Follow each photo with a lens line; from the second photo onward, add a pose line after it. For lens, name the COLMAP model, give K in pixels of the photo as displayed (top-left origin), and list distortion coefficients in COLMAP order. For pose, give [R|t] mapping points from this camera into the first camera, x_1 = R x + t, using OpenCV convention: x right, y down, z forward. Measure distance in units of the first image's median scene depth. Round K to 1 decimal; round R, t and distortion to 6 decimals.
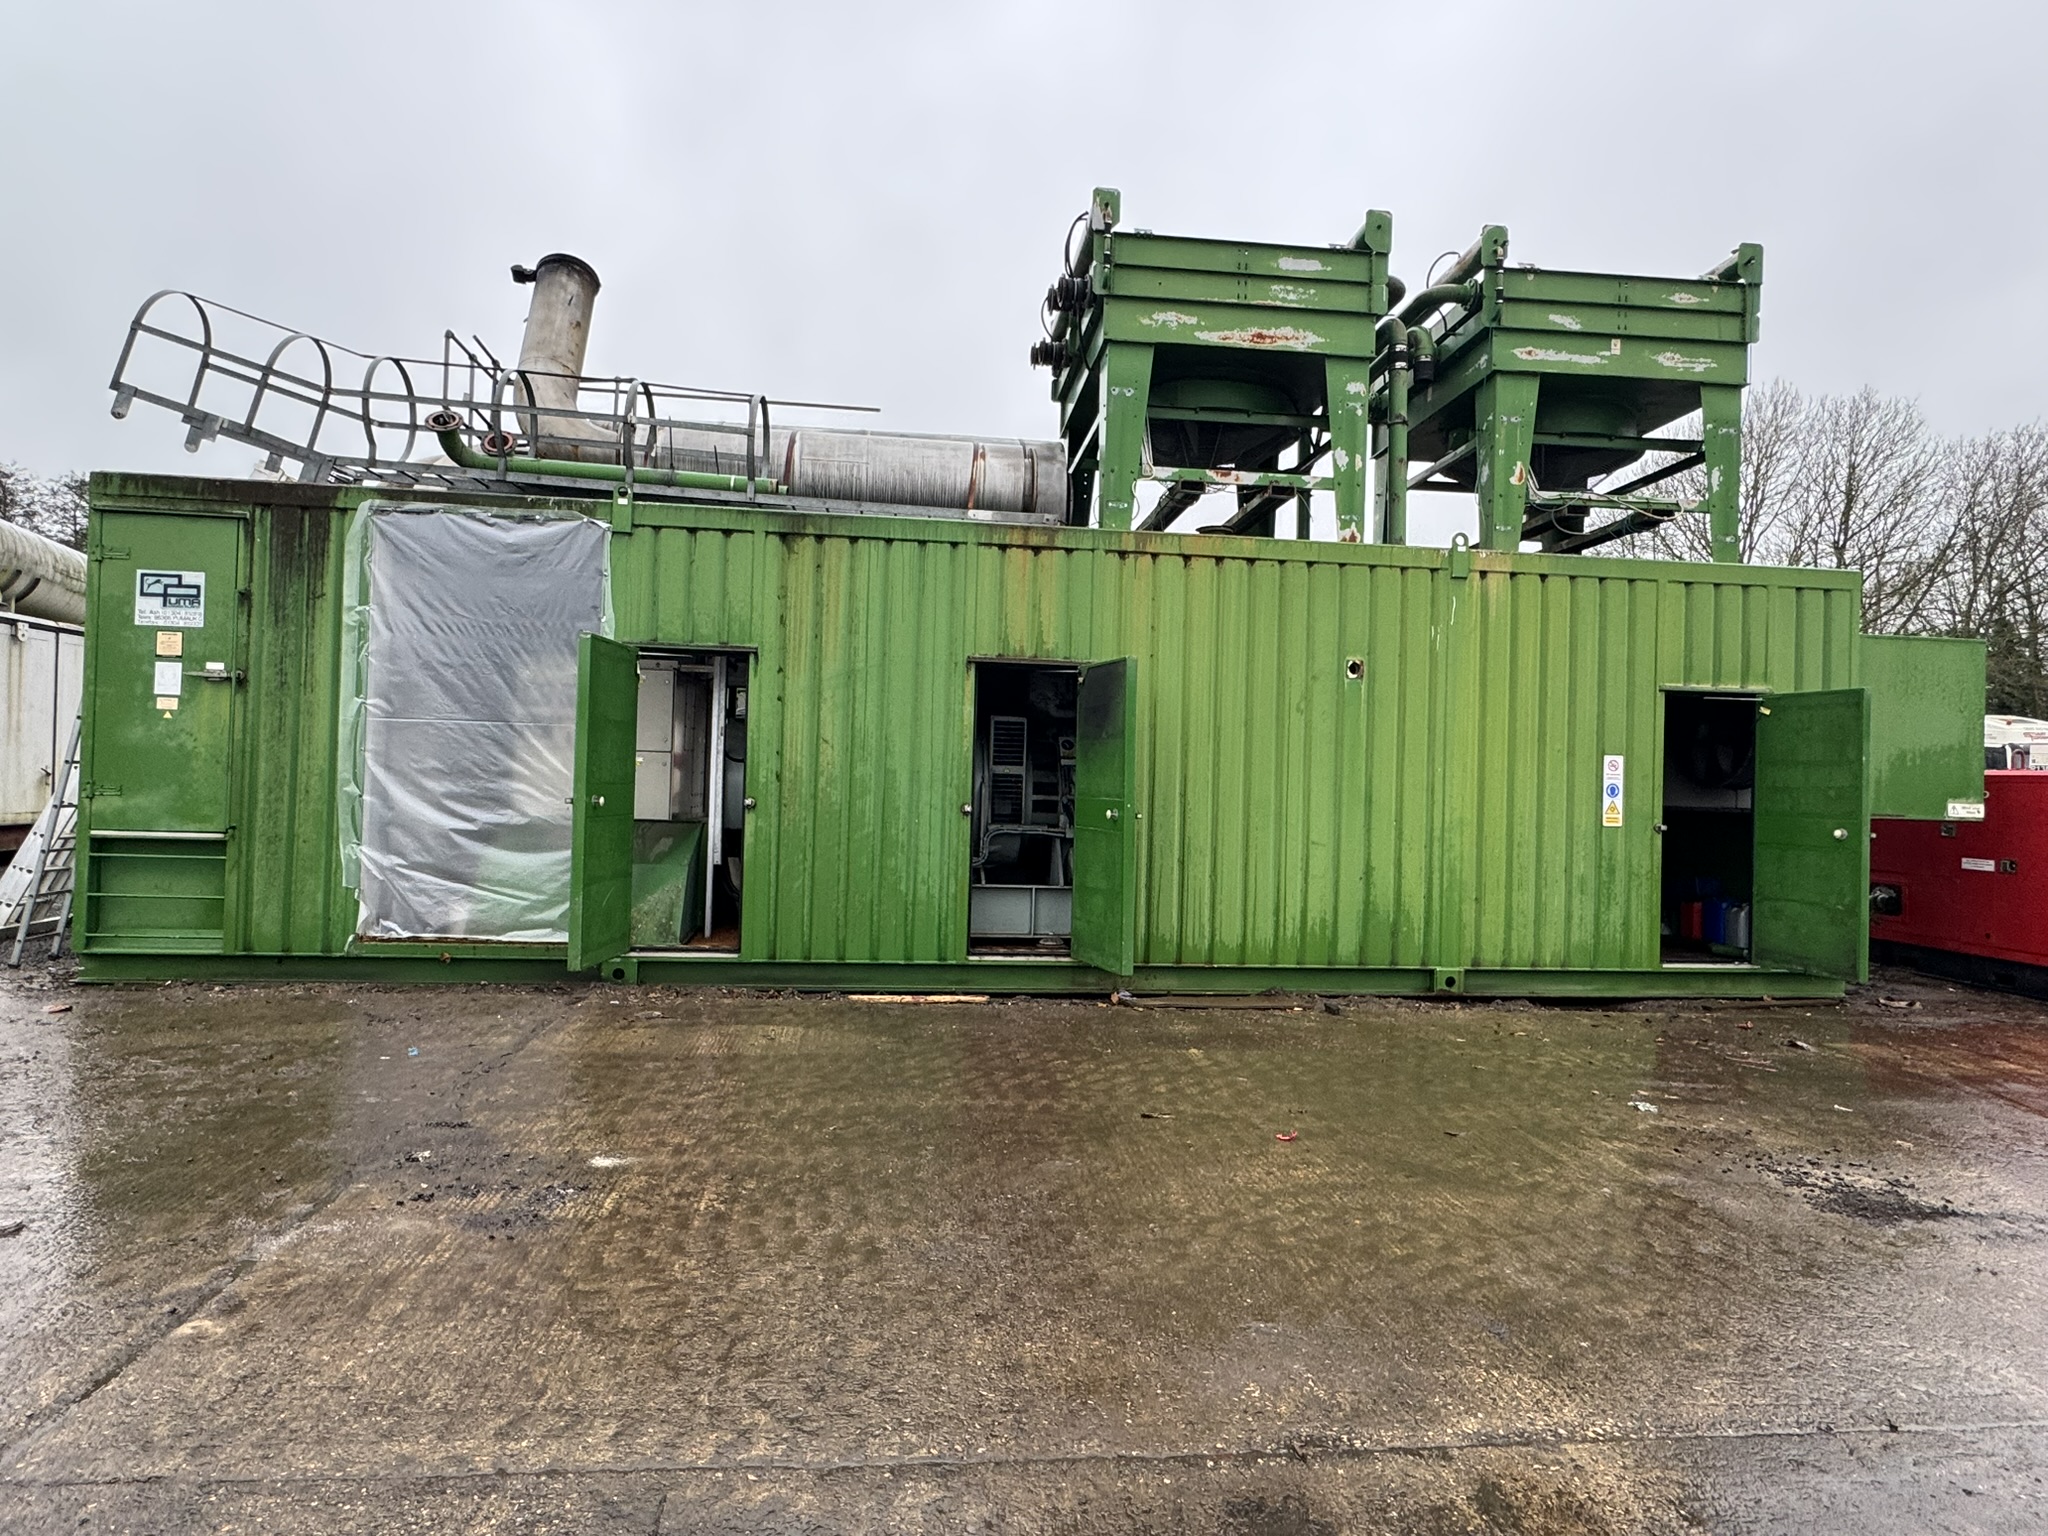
lens RADIAL K [[1140.5, 0, 1024.0], [0, 1140.5, 768.0], [0, 0, 1]] dist [-0.000119, 0.001594]
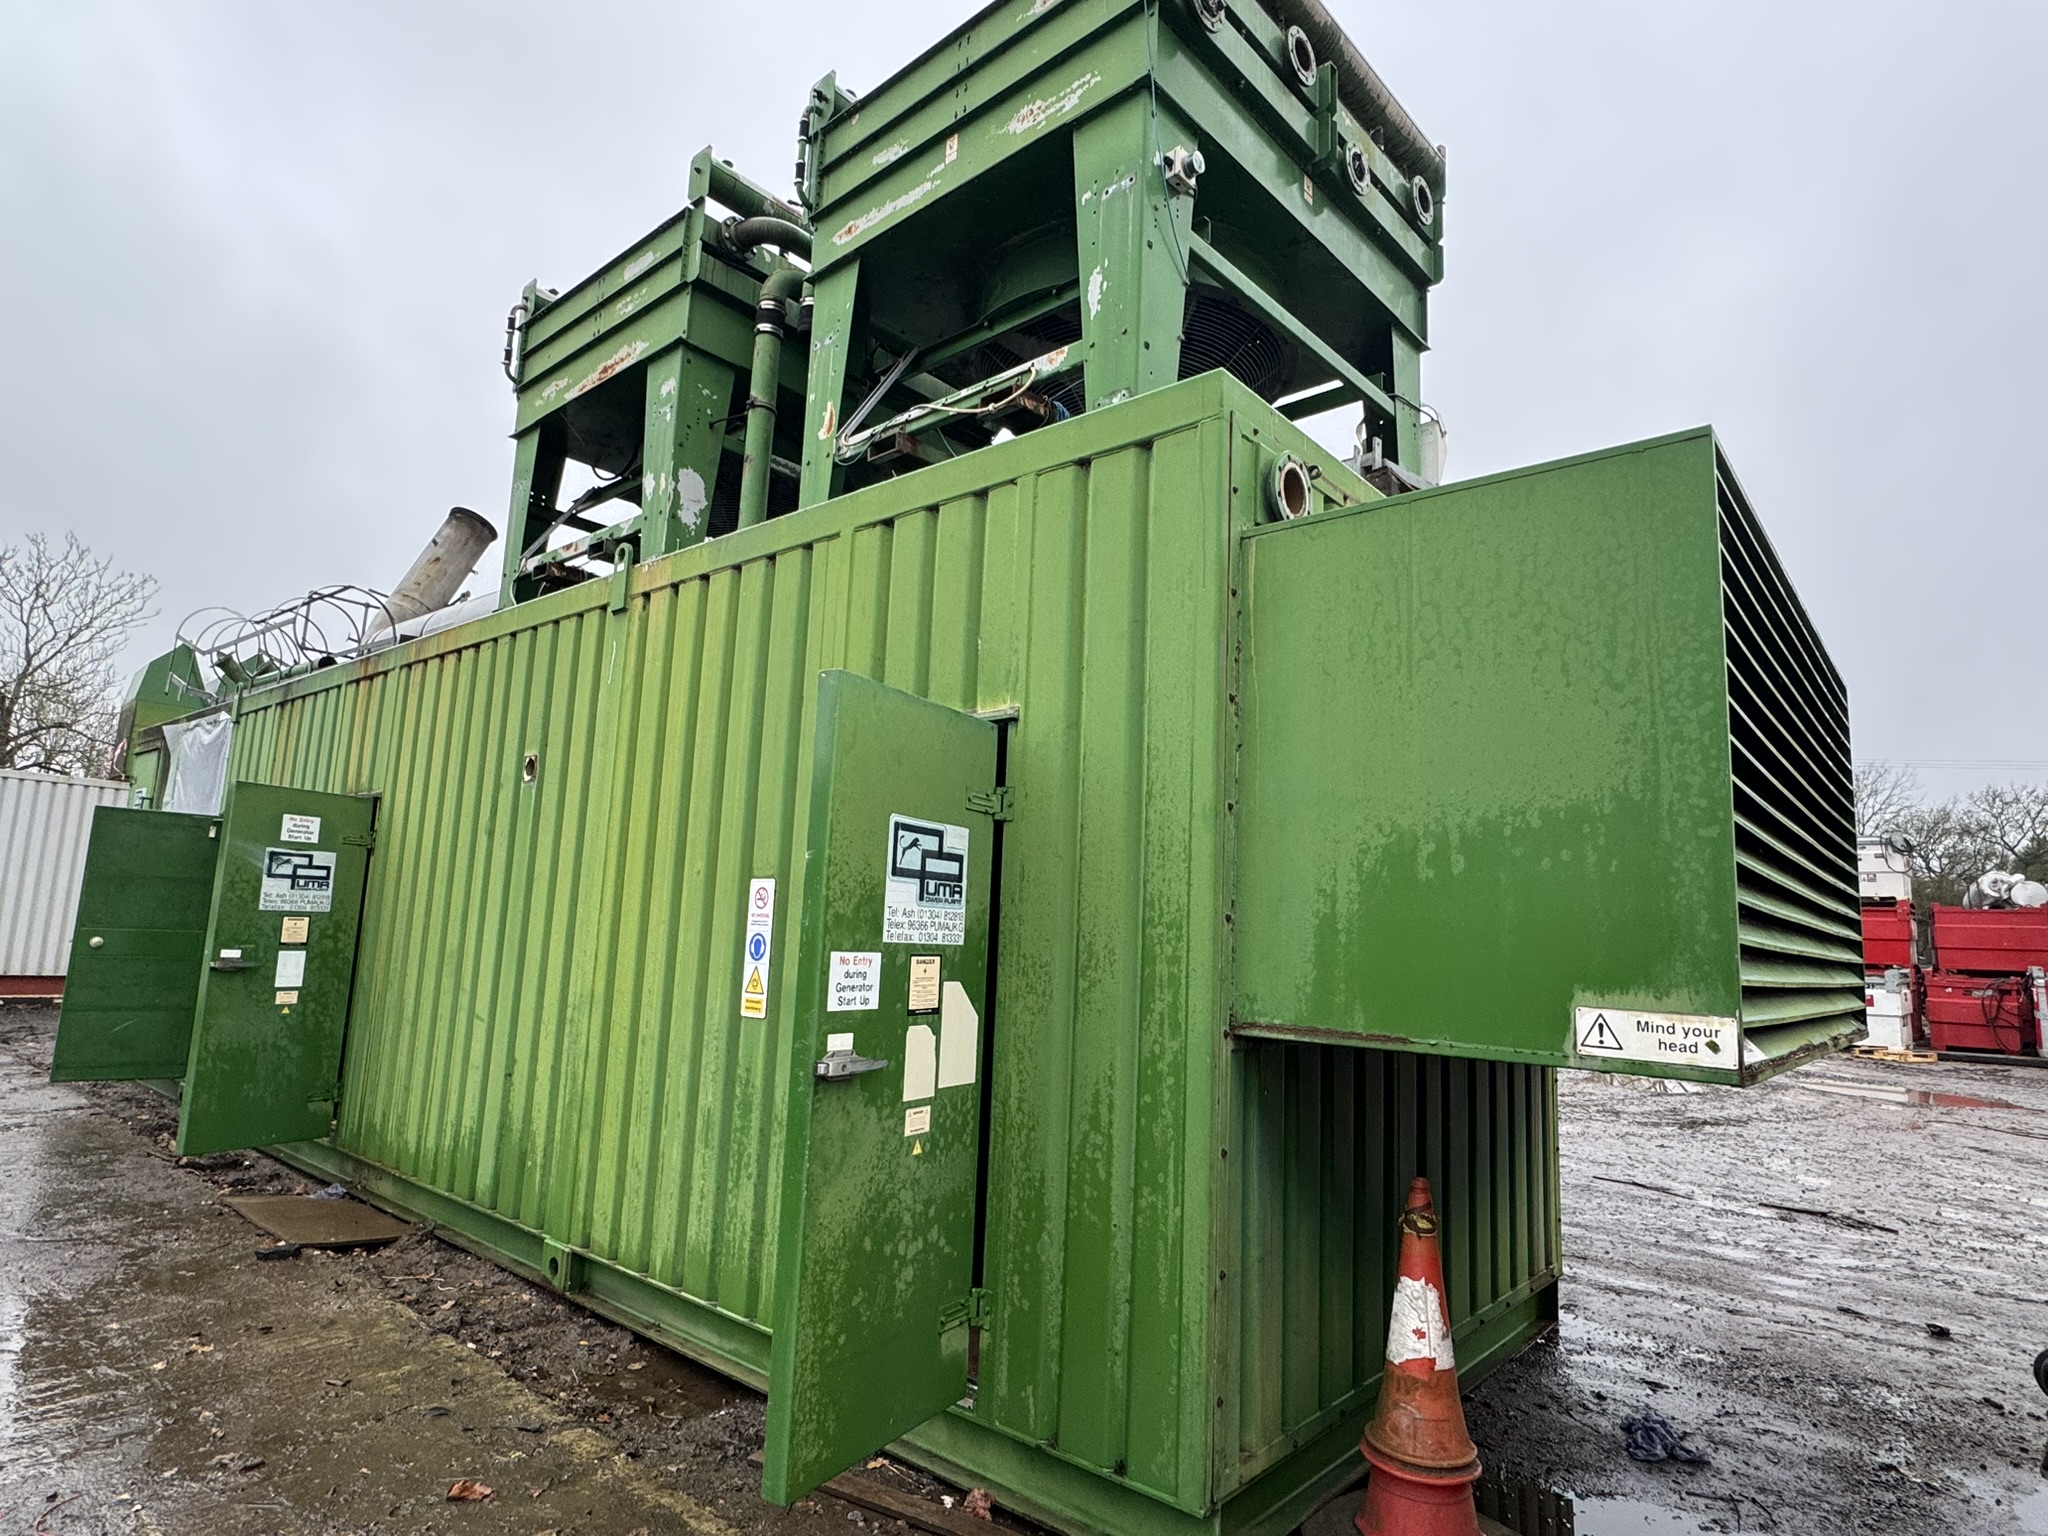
lens RADIAL K [[1140.5, 0, 1024.0], [0, 1140.5, 768.0], [0, 0, 1]] dist [-0.000119, 0.001594]
pose [[0.672562, -0.108384, -0.732061, 0.982342], [-0.015821, 0.986885, -0.160647, 0.020898], [0.739871, 0.119627, 0.662027, 0.739244]]
